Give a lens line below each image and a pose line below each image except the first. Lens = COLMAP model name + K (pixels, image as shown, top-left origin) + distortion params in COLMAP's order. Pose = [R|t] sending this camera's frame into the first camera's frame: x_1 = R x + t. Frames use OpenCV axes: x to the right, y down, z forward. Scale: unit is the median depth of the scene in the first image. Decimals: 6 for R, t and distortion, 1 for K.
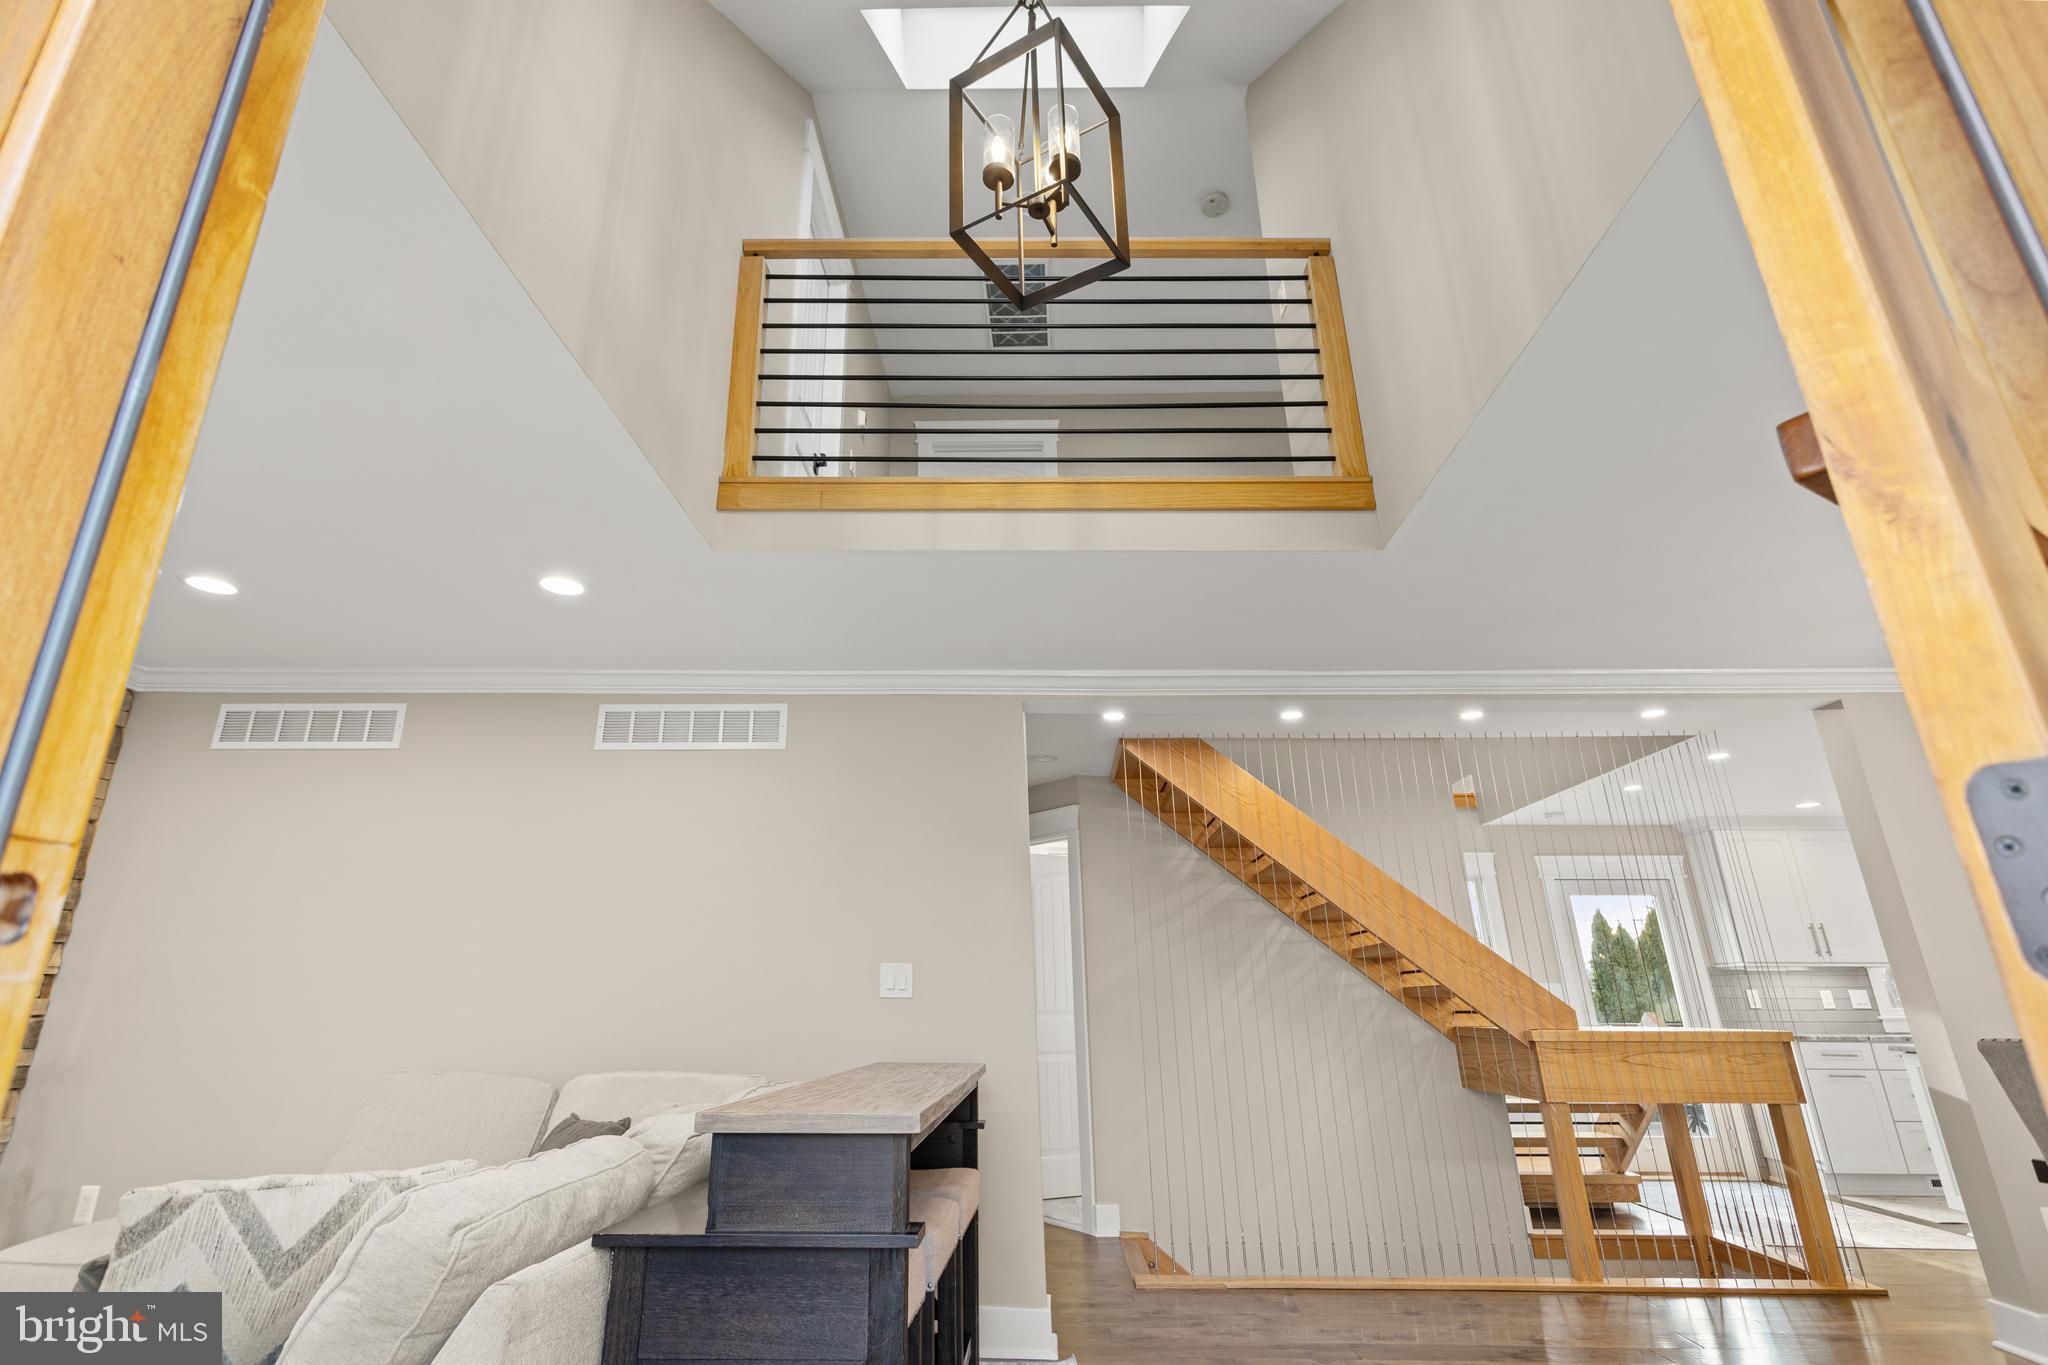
lens RADIAL K [[990.8, 0, 1009.5], [0, 990.8, 696.7], [0, 0, 1]] dist [-0.021253, 0.010859]
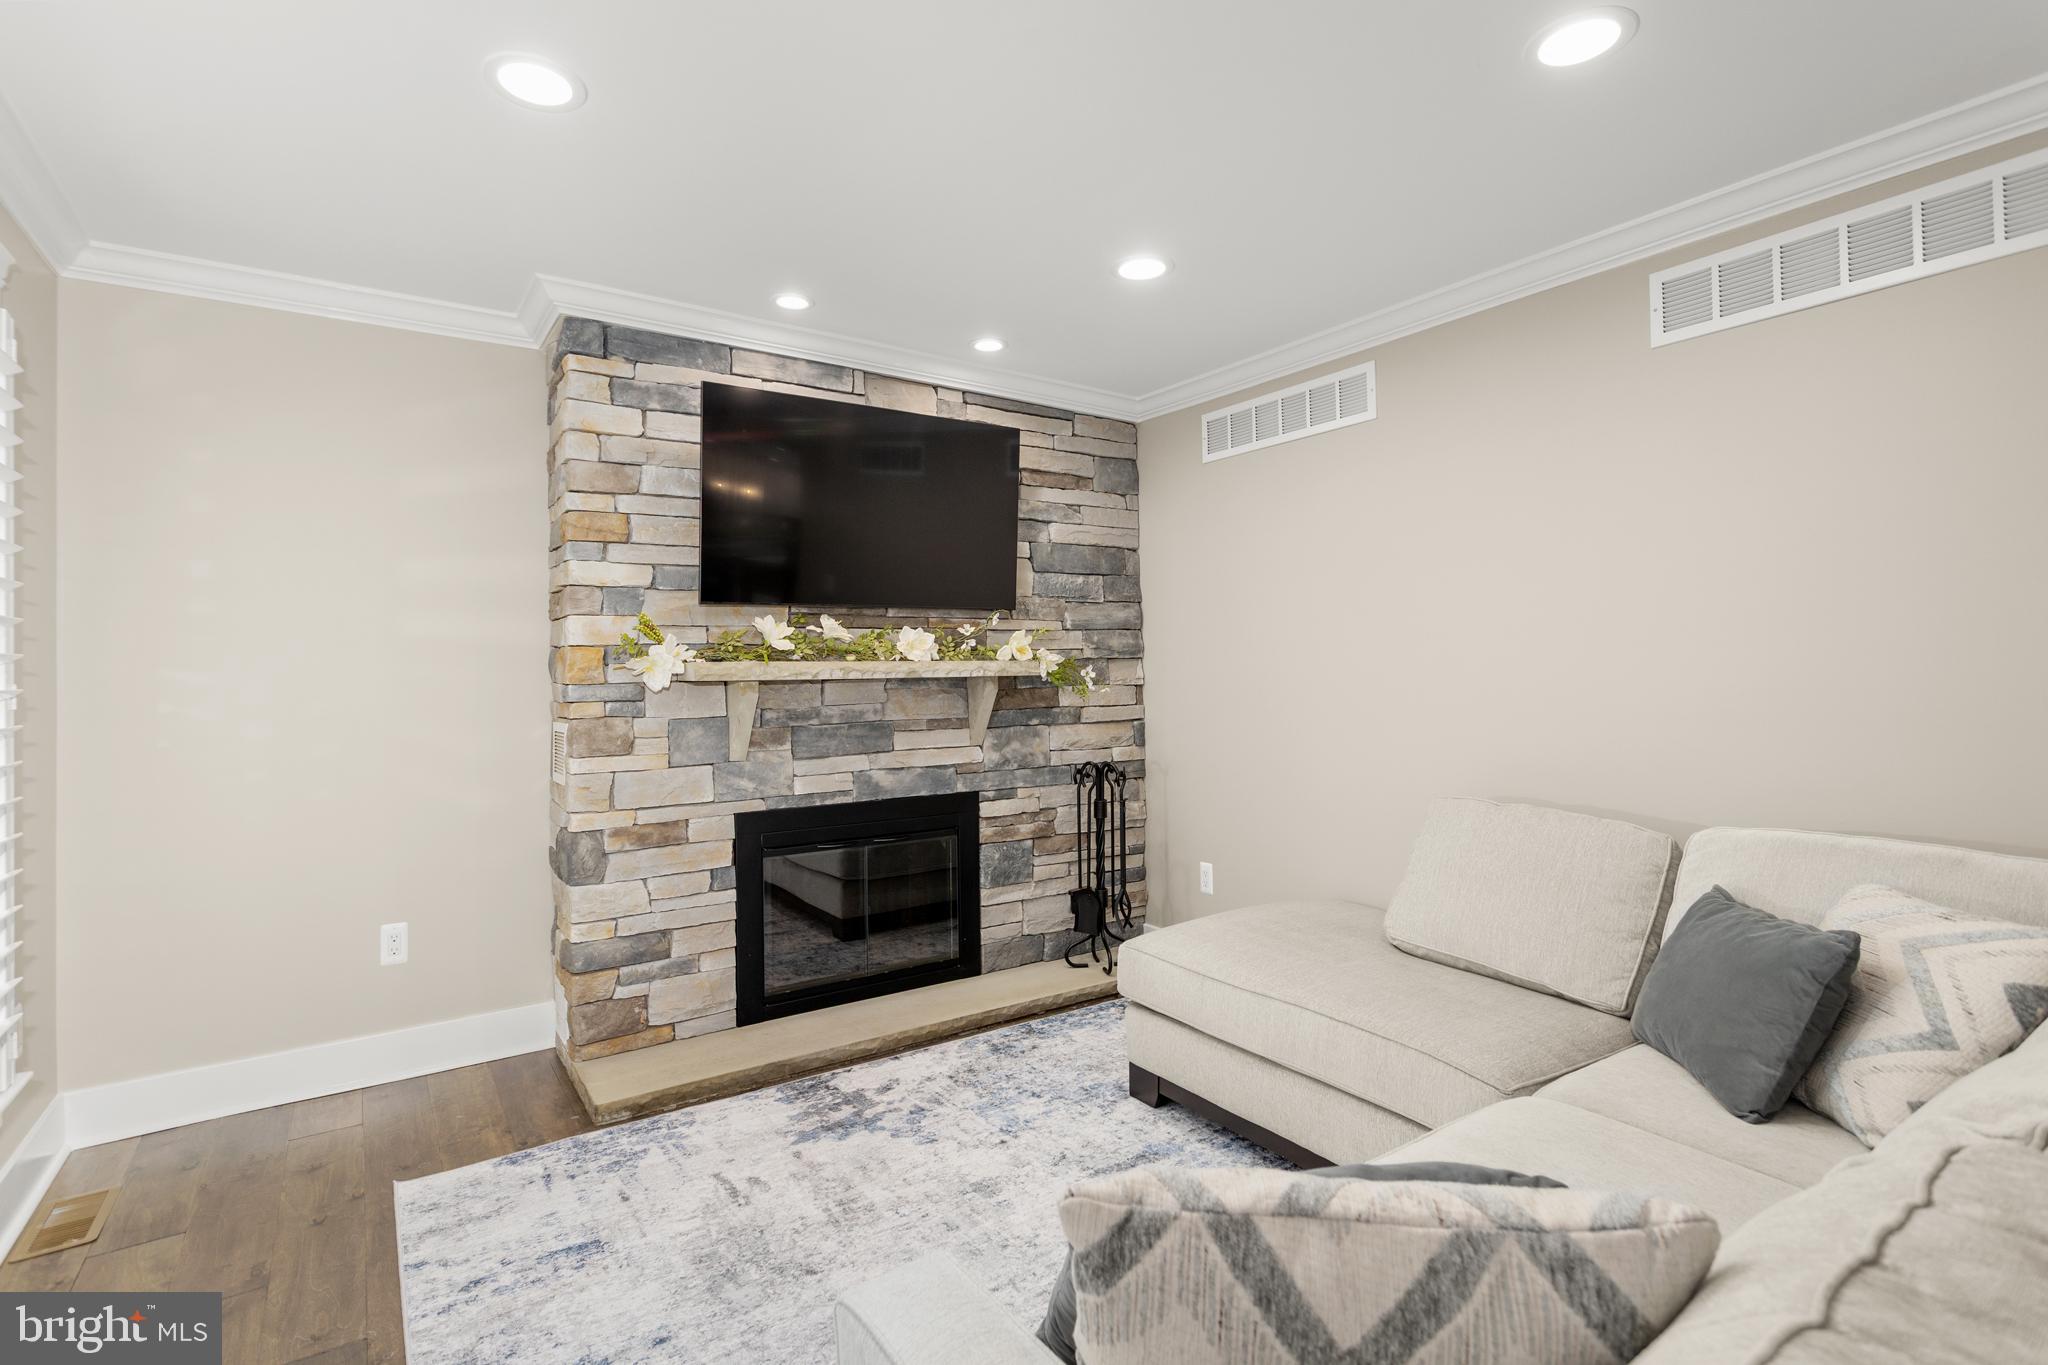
lens RADIAL K [[977.8, 0, 1007.5], [0, 977.8, 654.0], [0, 0, 1]] dist [0.005510, 0.000734]
pose [[0.588620, -0.034498, -0.807673, -0.152634], [0.255579, 0.955786, 0.145438, 0.043116], [0.766946, -0.292032, 0.571412, 0.245634]]
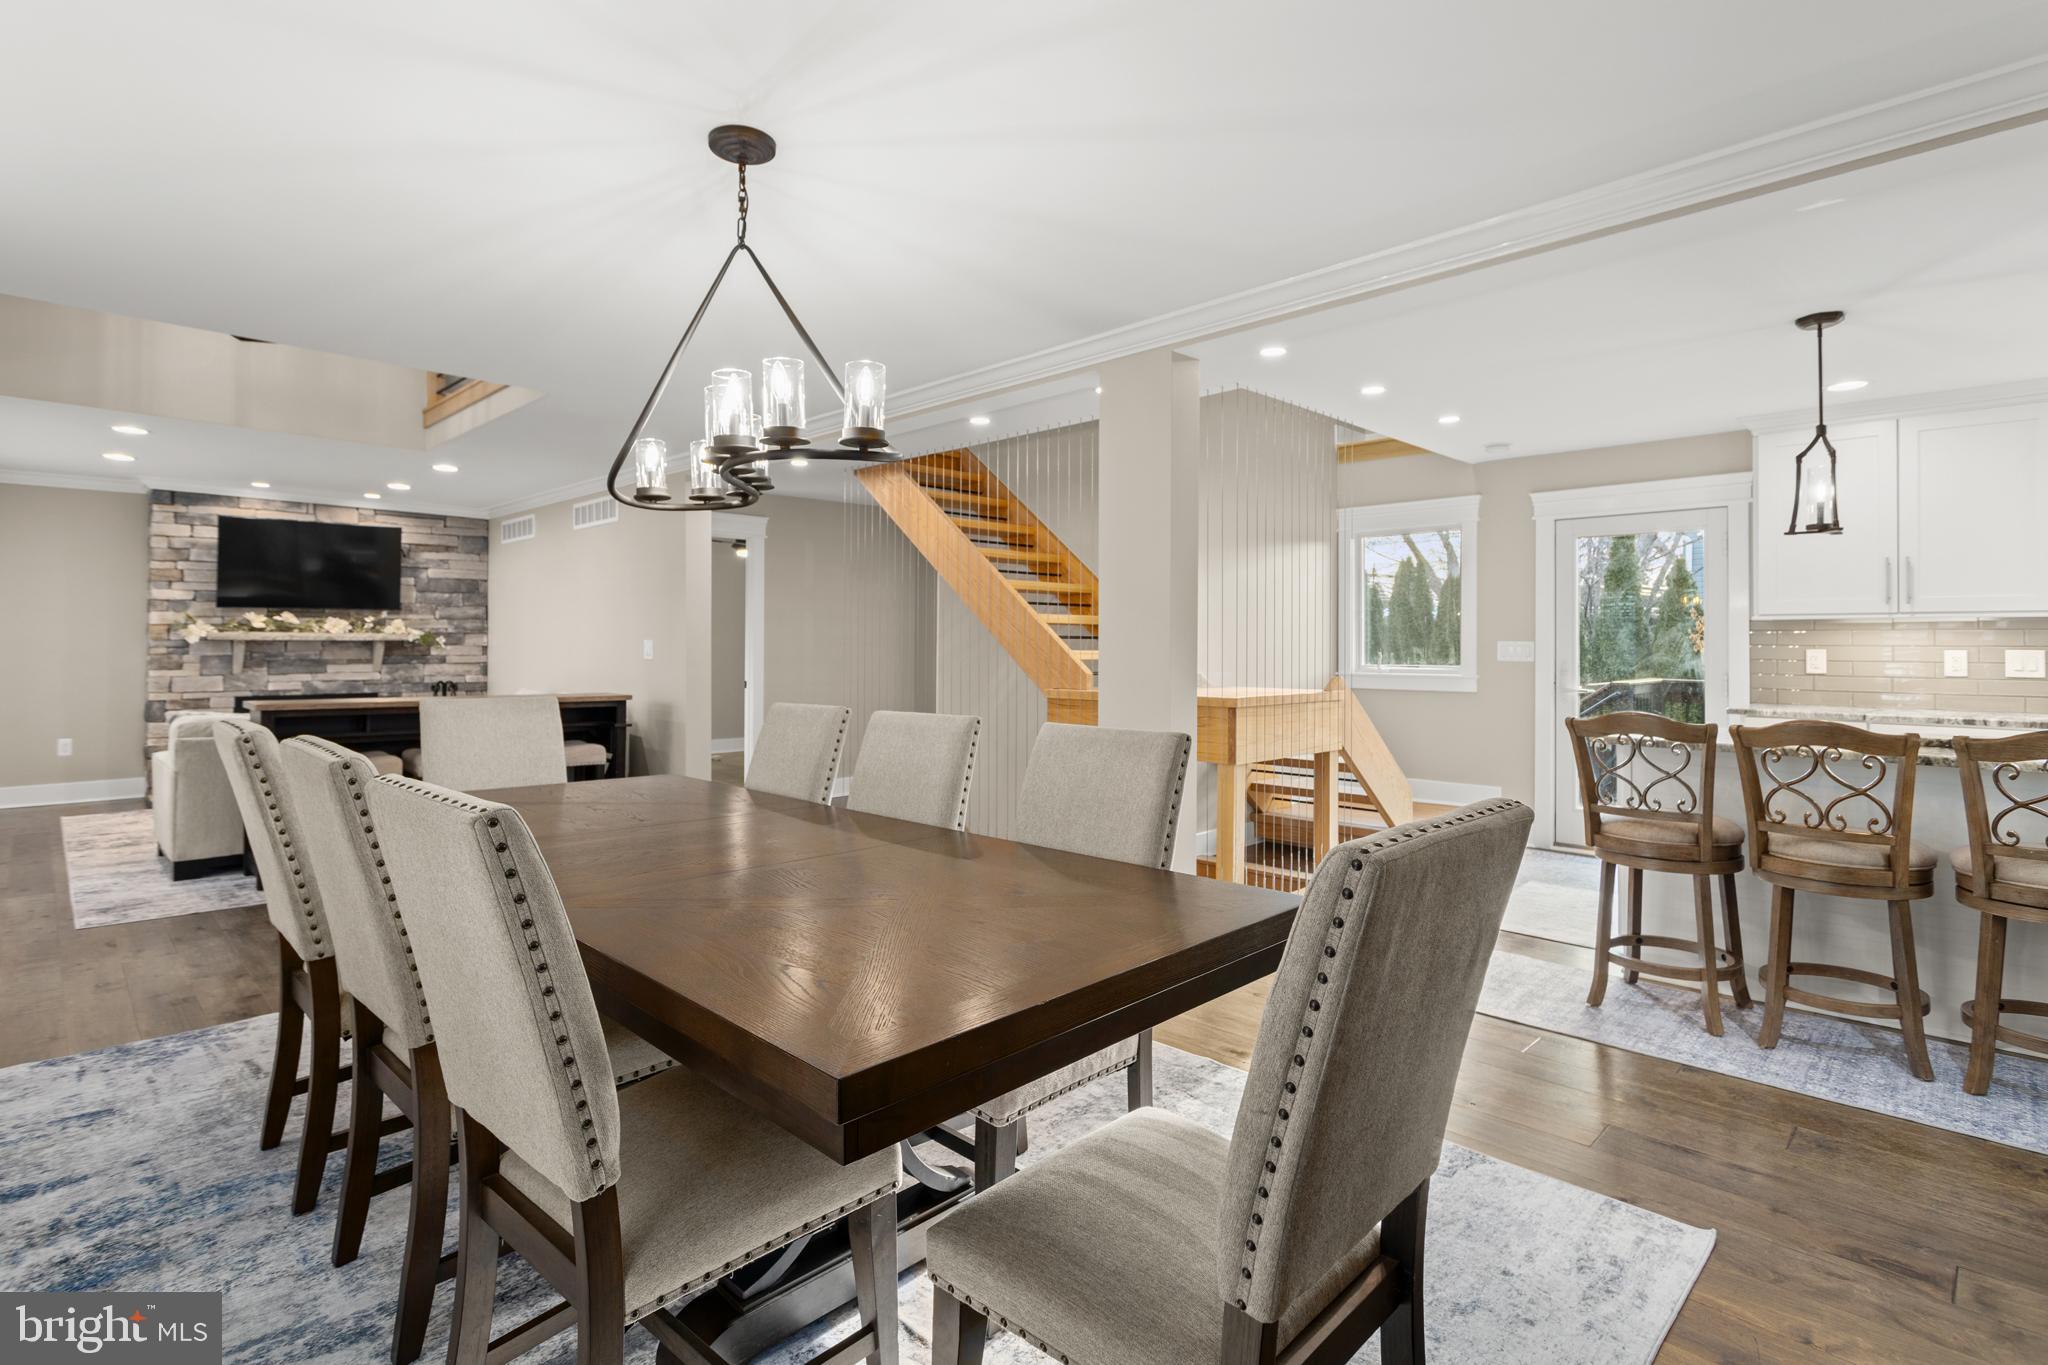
lens RADIAL K [[990.8, 0, 1024.2], [0, 990.8, 621.2], [0, 0, 1]] dist [-0.021253, 0.010859]
pose [[0.729917, -0.018967, -0.683272, 1.300581], [0.201747, 0.961060, 0.188842, 0.038568], [0.653084, -0.275688, 0.705321, 0.198978]]
